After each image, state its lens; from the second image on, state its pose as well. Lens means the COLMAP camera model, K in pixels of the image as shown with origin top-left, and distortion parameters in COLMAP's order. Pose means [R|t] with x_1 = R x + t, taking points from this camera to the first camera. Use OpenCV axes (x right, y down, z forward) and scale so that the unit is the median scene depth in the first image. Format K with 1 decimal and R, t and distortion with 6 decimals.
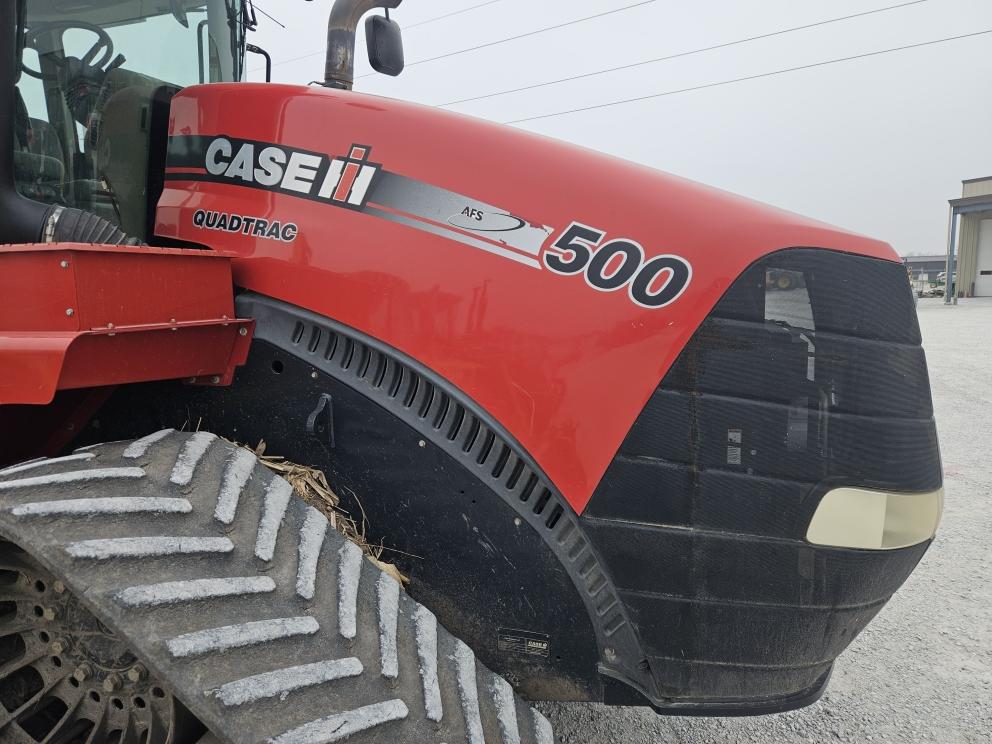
lens RADIAL K [[683.2, 0, 514.9], [0, 683.2, 375.5], [0, 0, 1]] dist [0.066532, -0.060227]
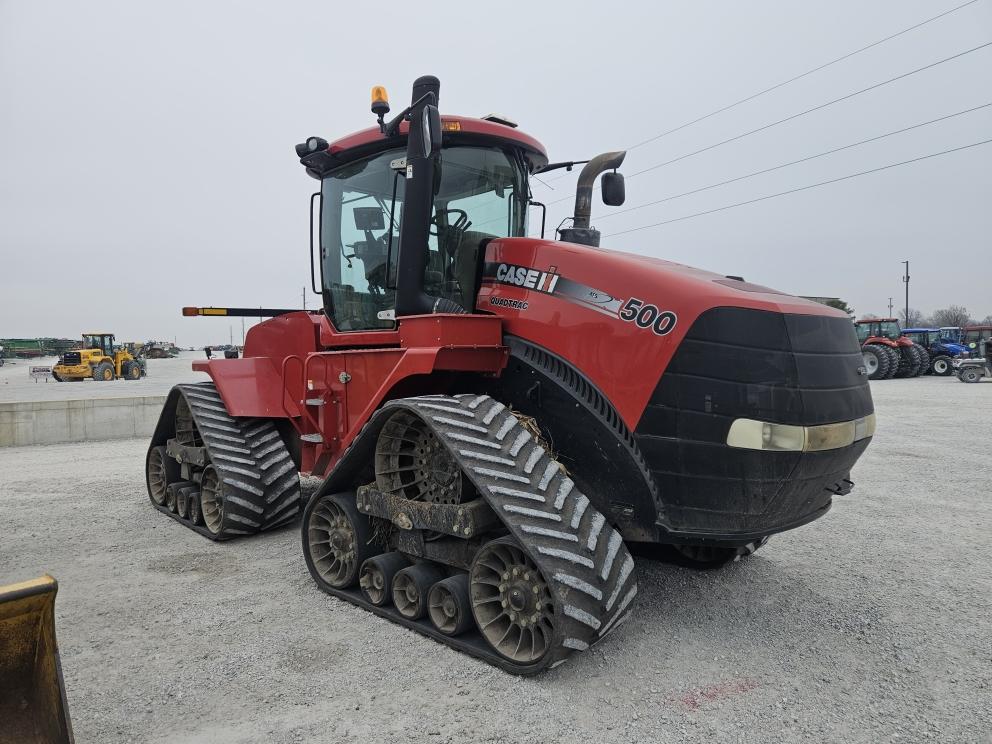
lens RADIAL K [[687.8, 0, 504.7], [0, 687.8, 383.9], [0, 0, 1]] dist [0.066568, -0.058943]
pose [[0.886701, 0.021735, -0.461832, 0.640489], [-0.058405, 0.996158, -0.065255, 0.188395], [0.458639, 0.084835, 0.884564, -0.957545]]
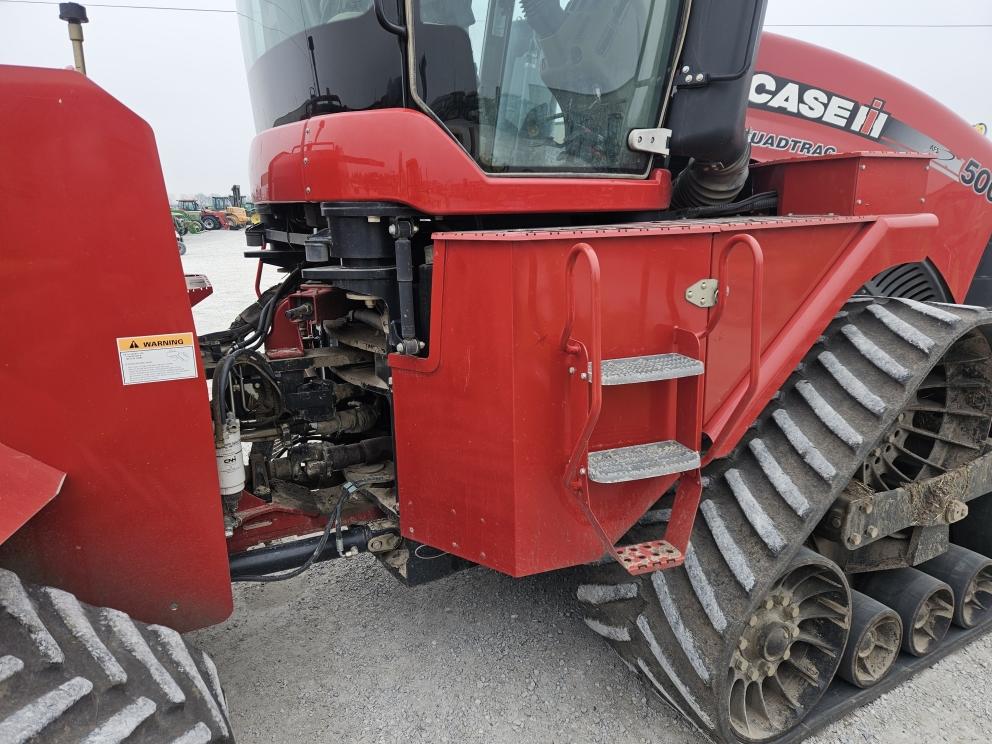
lens RADIAL K [[683.2, 0, 514.9], [0, 683.2, 375.5], [0, 0, 1]] dist [0.066532, -0.060227]
pose [[0.701309, -0.162736, 0.694034, -1.939223], [0.091625, 0.986096, 0.138632, -0.006511], [-0.706945, -0.033633, 0.706469, 0.425931]]
